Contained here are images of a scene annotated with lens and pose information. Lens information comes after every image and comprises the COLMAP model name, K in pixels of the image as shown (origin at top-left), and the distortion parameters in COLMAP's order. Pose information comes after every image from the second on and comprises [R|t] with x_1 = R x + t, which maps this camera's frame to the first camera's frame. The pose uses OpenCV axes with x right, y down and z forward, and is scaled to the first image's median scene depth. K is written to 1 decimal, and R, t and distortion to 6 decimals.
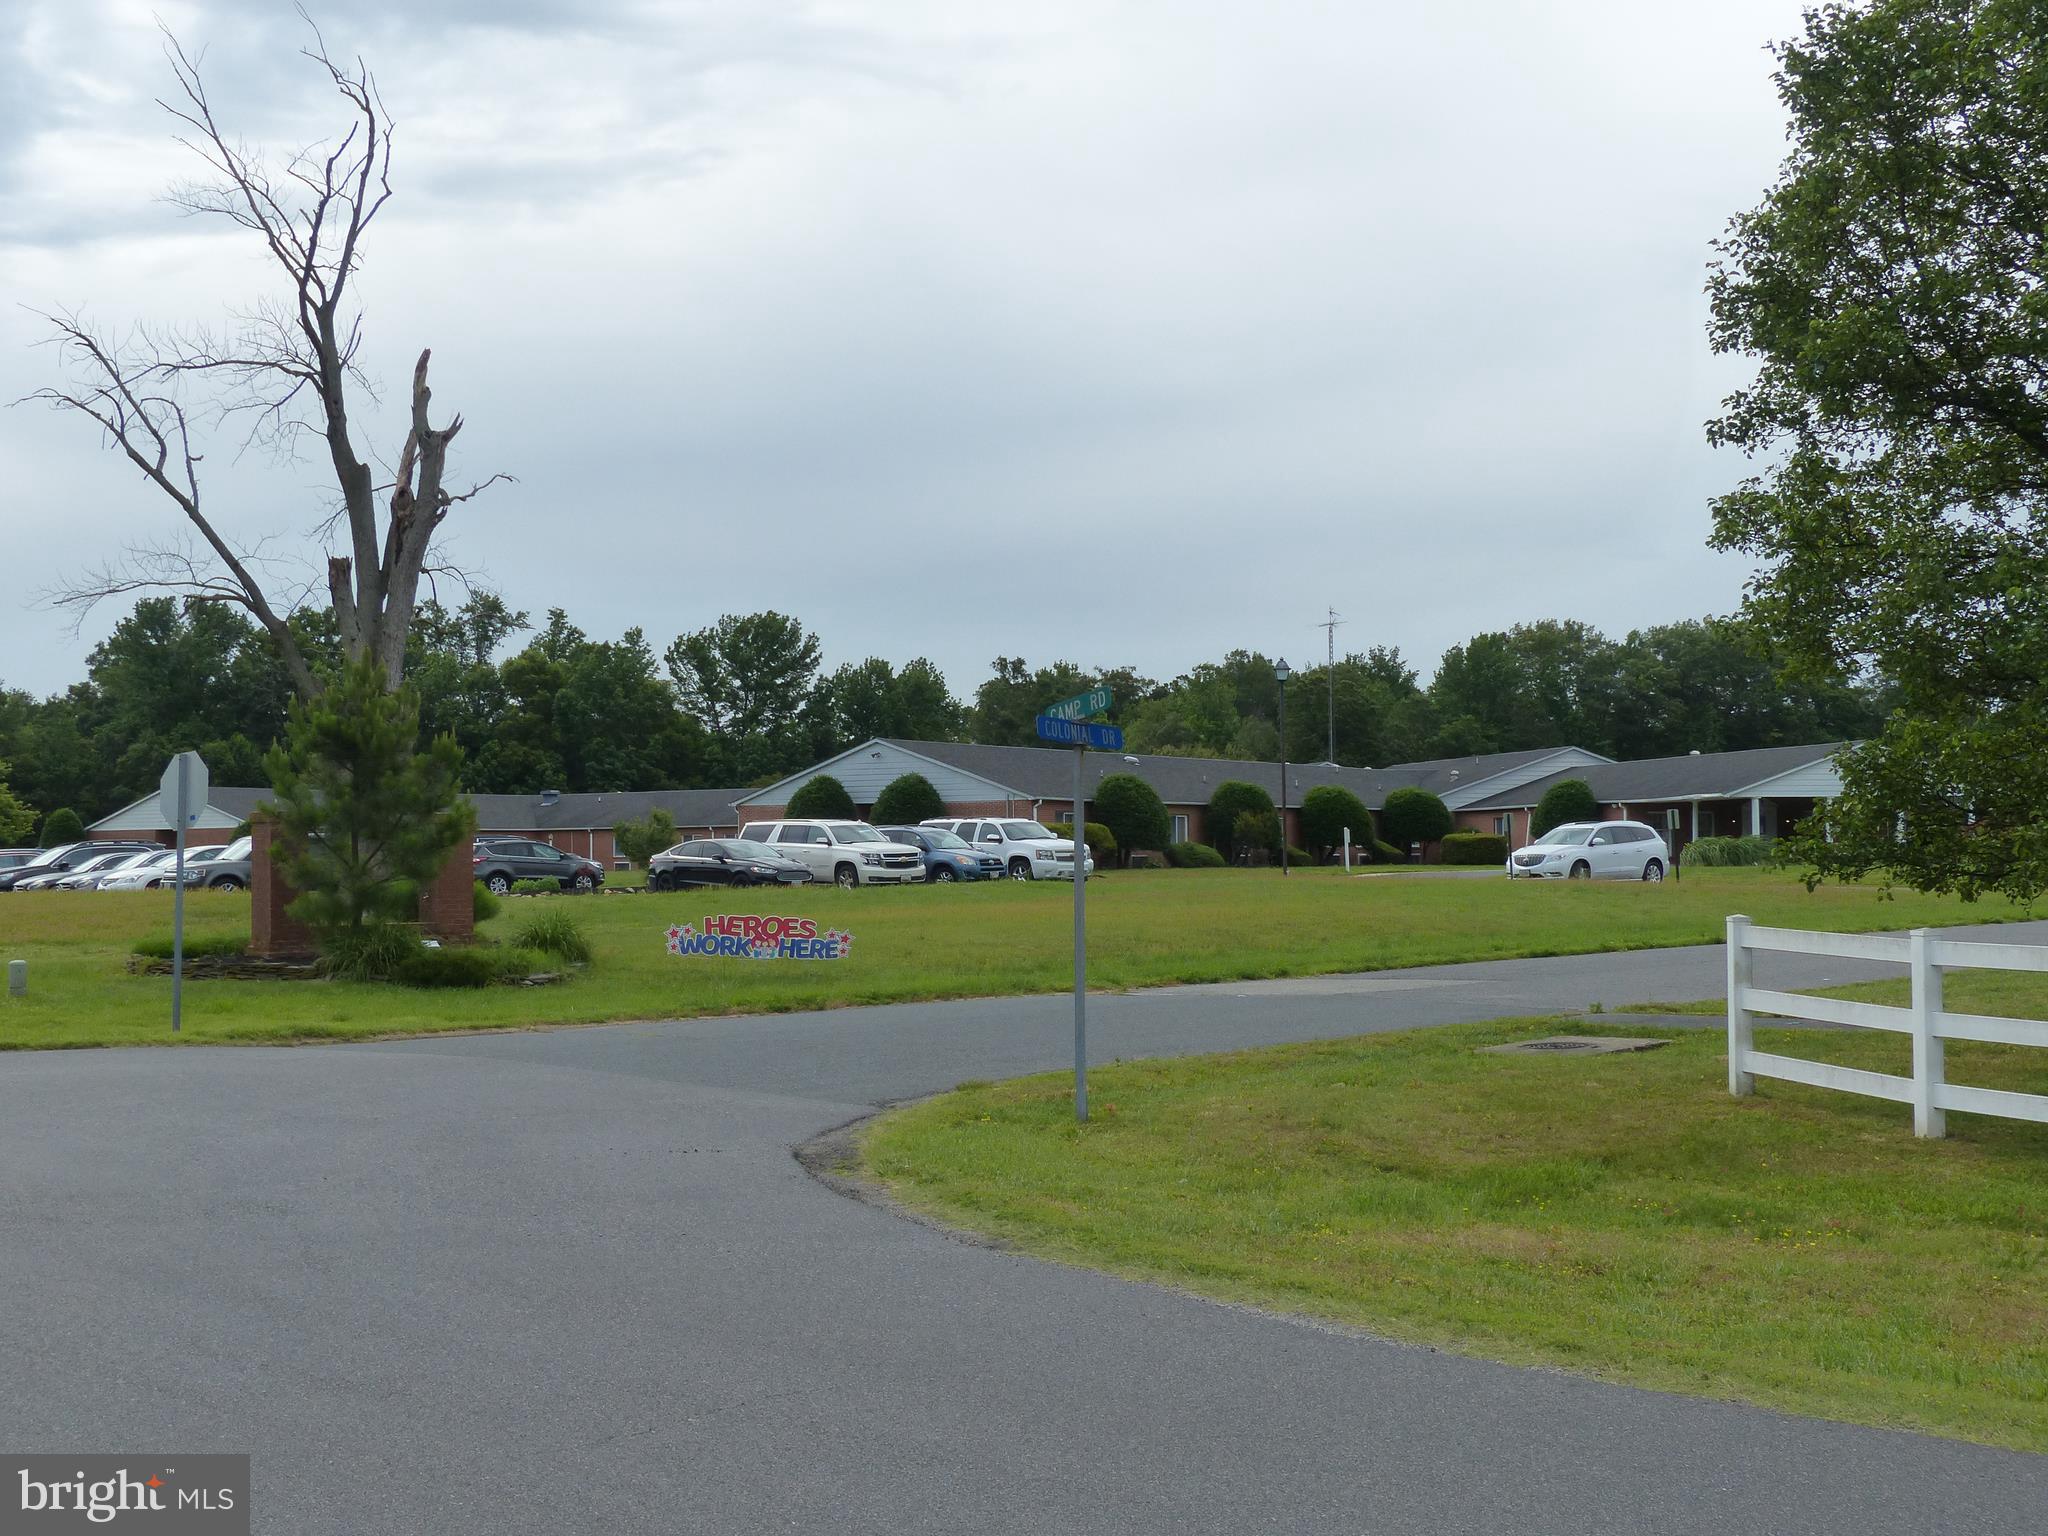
lens RADIAL K [[2619.1, 0, 1024.0], [0, 2619.1, 768.0], [0, 0, 1]] dist [-0.002854, -0.005710]
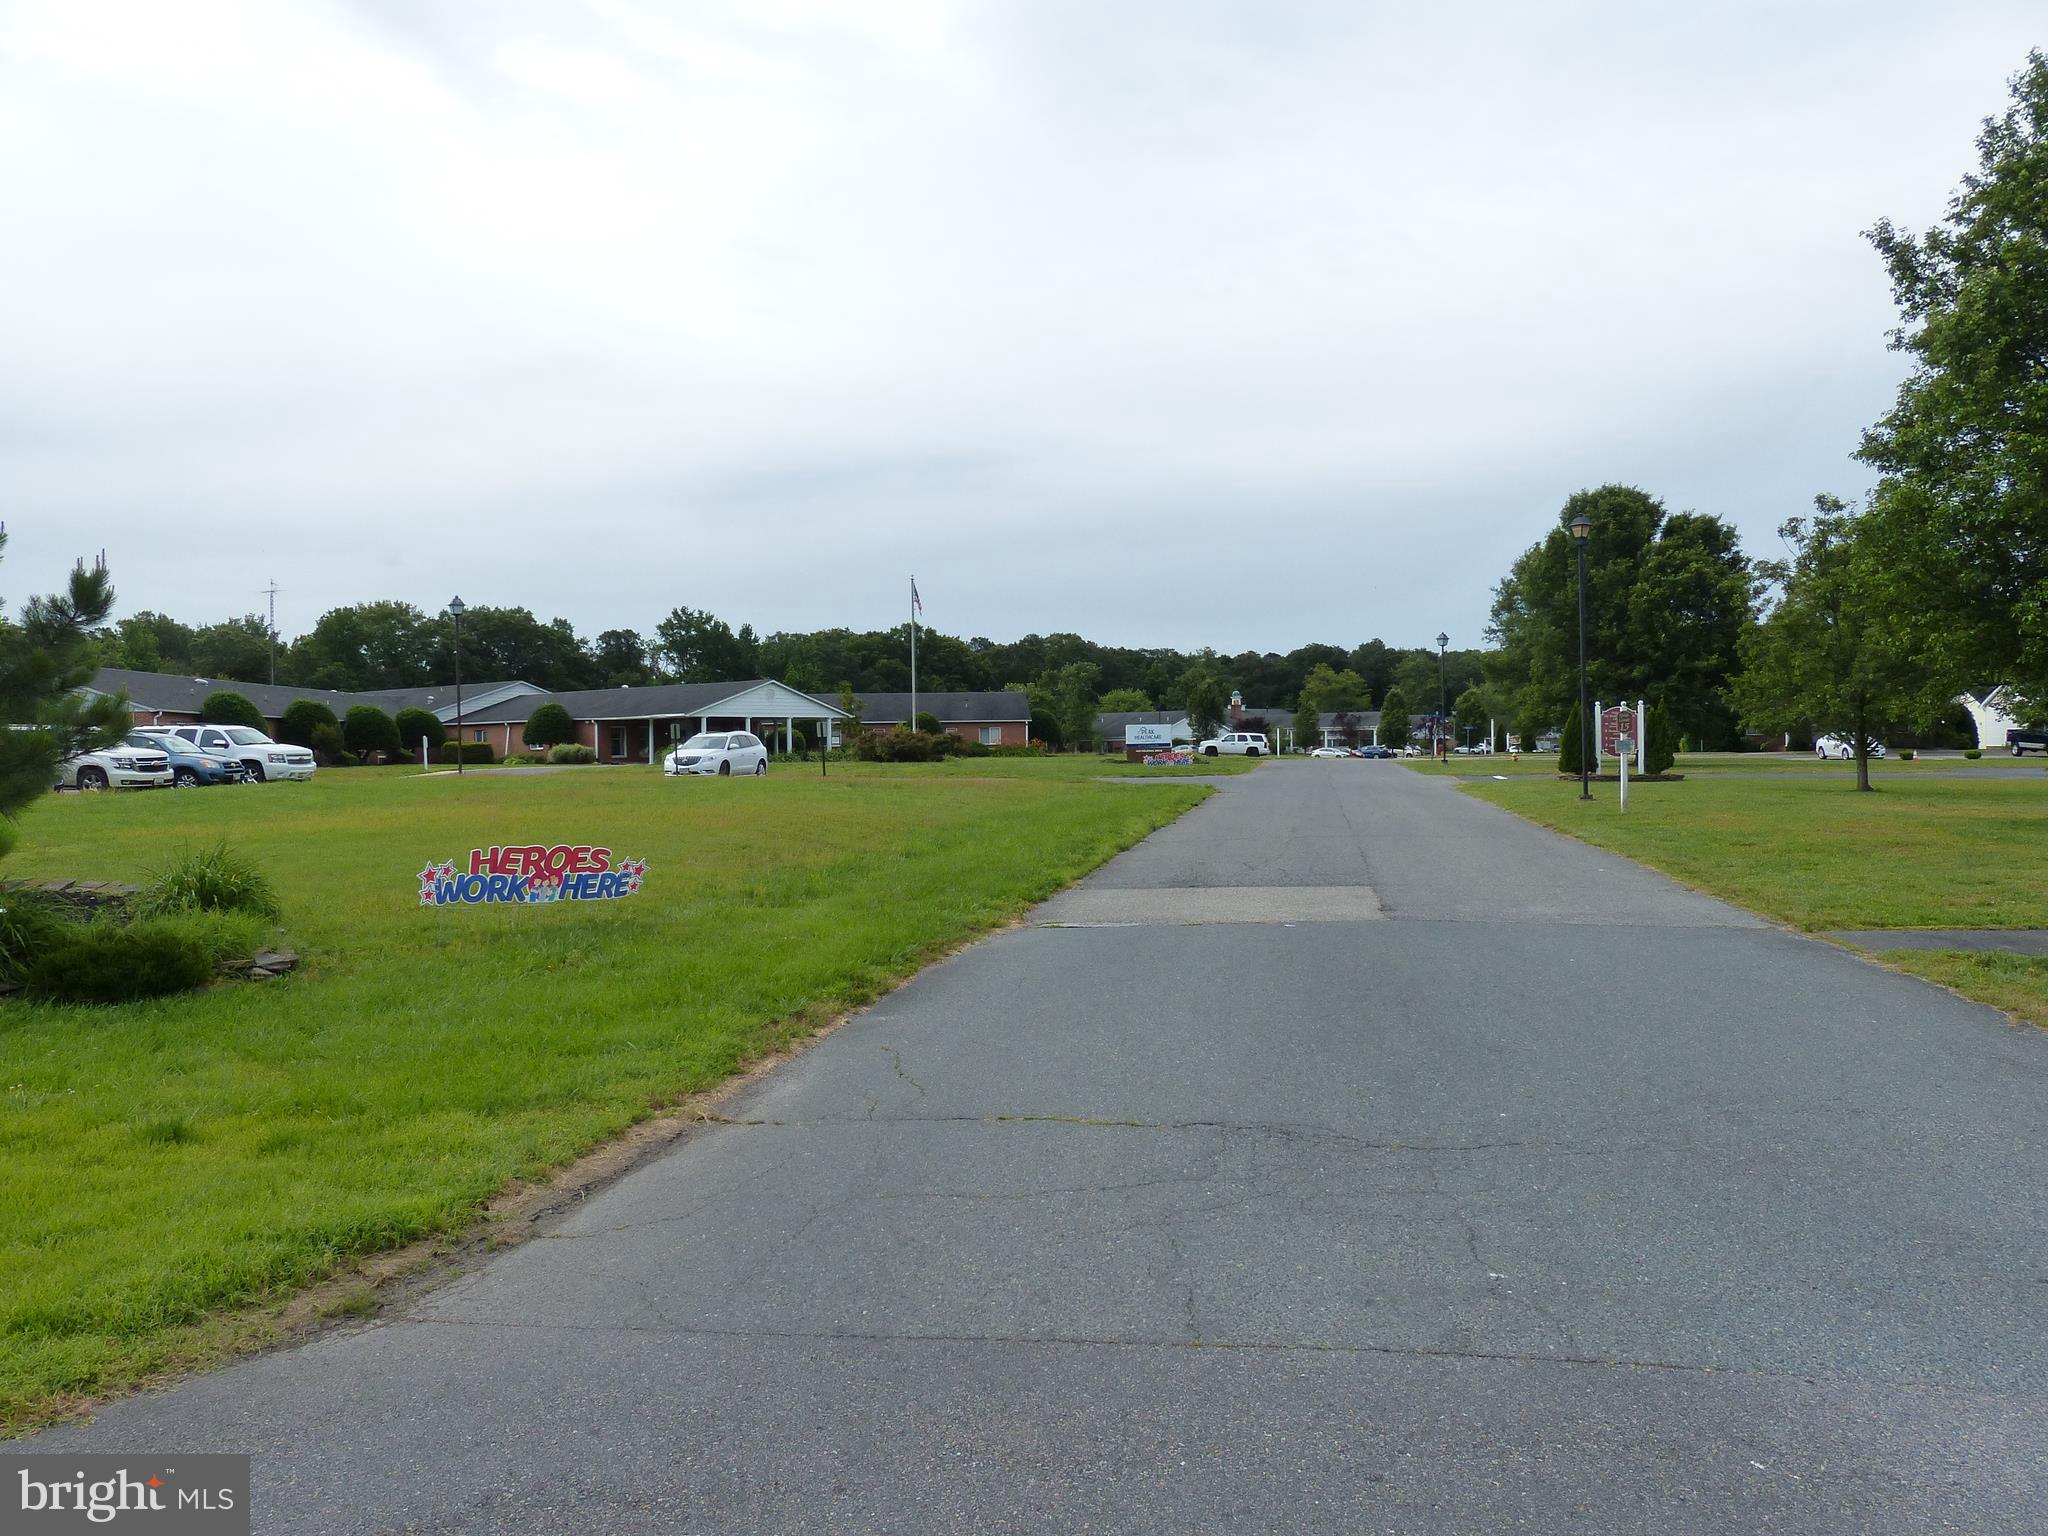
lens RADIAL K [[1540.7, 0, 1024.0], [0, 1540.7, 768.0], [0, 0, 1]] dist [0.000541, 0.001395]
pose [[0.807467, -0.007991, 0.589859, -0.122398], [-0.016321, 0.999223, 0.035879, 0.008604], [-0.589687, -0.038598, 0.806709, 0.286151]]
